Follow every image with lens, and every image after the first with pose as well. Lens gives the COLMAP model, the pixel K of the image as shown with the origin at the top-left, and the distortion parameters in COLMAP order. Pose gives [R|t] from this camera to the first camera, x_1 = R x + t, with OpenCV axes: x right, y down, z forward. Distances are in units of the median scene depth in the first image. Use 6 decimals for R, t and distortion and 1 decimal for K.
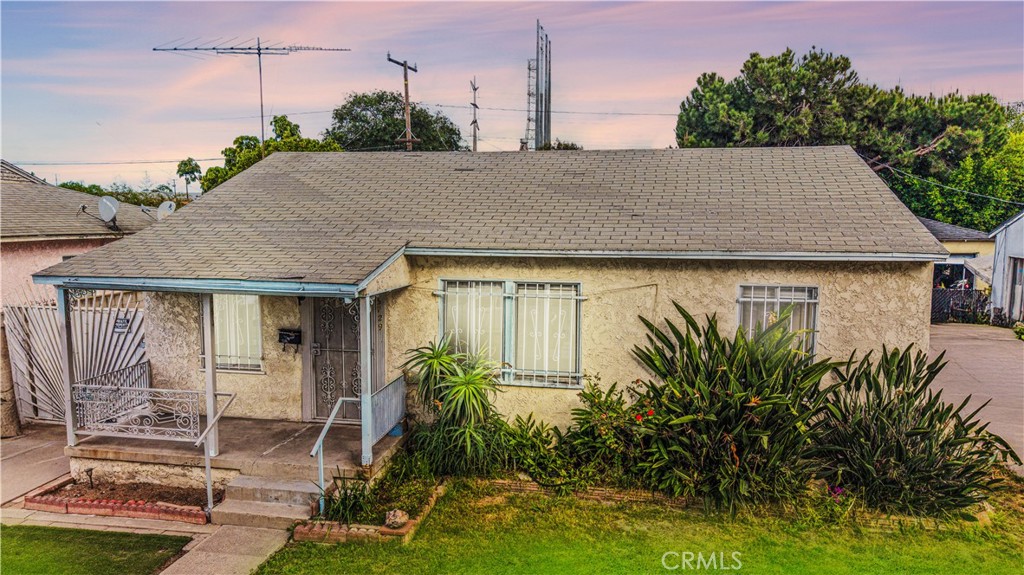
lens RADIAL K [[710.0, 0, 512.0], [0, 710.0, 287.5], [0, 0, 1]] dist [-0.002313, -0.002585]
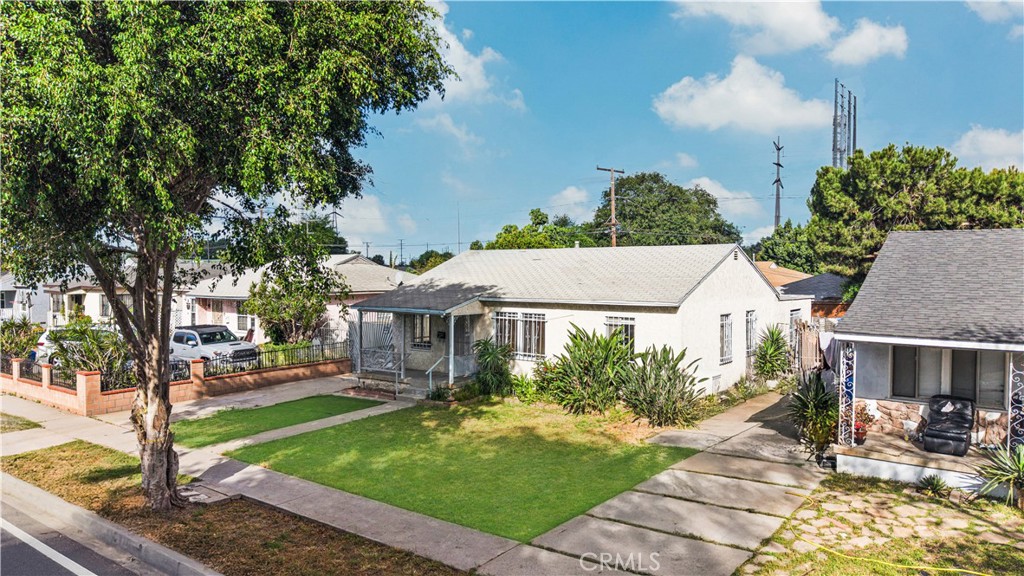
lens RADIAL K [[710.0, 0, 512.0], [0, 710.0, 288.0], [0, 0, 1]] dist [-0.002313, -0.002585]
pose [[0.897951, 0.008191, -0.440019, 0.997407], [-0.042535, 0.996761, -0.068247, 0.070532], [0.438035, 0.079999, 0.895392, -1.074665]]
